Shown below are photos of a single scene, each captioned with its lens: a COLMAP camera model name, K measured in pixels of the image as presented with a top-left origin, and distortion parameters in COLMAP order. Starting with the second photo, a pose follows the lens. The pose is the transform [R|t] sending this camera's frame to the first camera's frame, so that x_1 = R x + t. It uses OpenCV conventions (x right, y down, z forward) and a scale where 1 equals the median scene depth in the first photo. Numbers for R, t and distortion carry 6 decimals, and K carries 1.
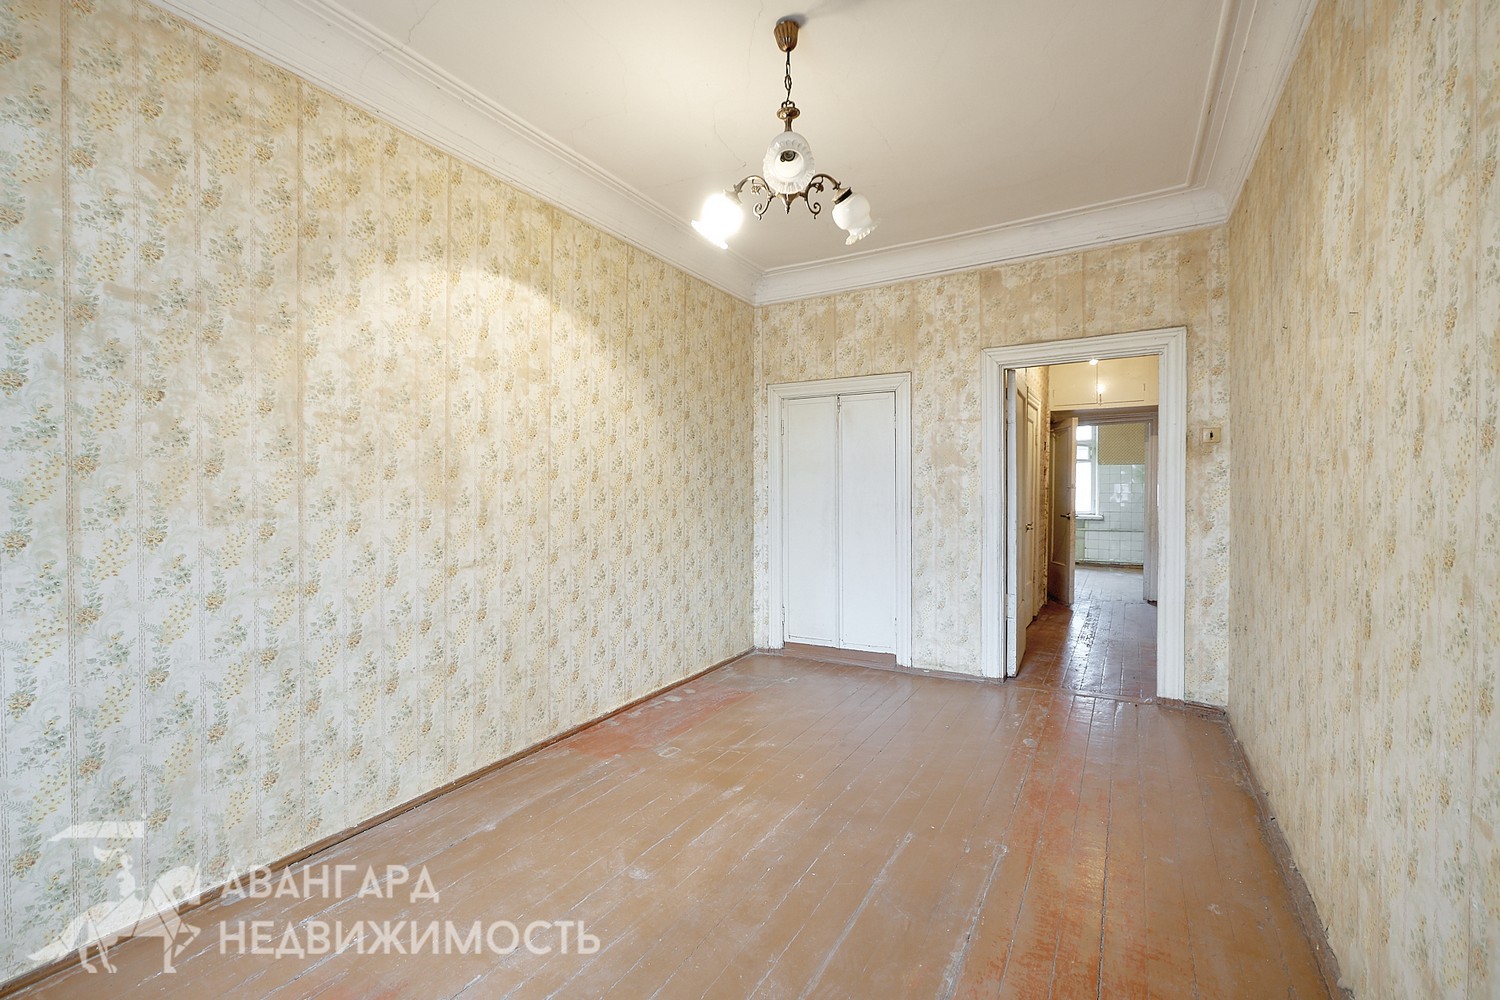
lens RADIAL K [[682.3, 0, 740.8], [0, 682.3, 500.3], [0, 0, 1]] dist [-0.001212, 0.015841]
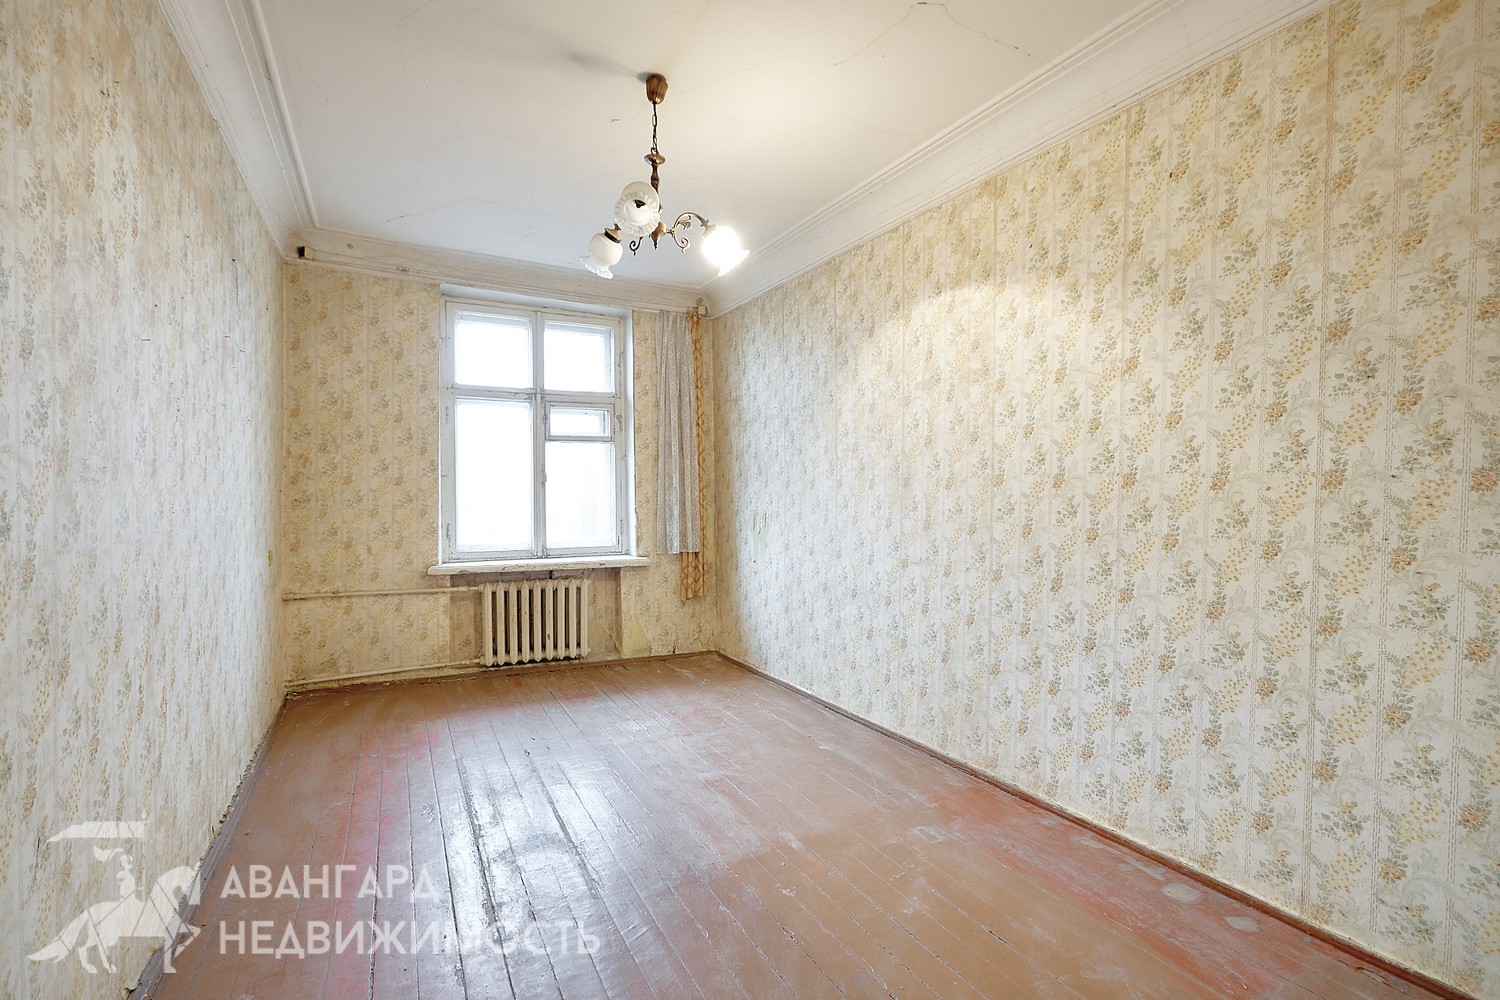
lens RADIAL K [[682.3, 0, 740.8], [0, 682.3, 500.3], [0, 0, 1]] dist [-0.001212, 0.015841]
pose [[-0.534329, 0.015075, -0.845142, 0.679240], [-0.010489, 0.999646, 0.024463, -0.031984], [0.845211, 0.021936, -0.533982, 1.255797]]
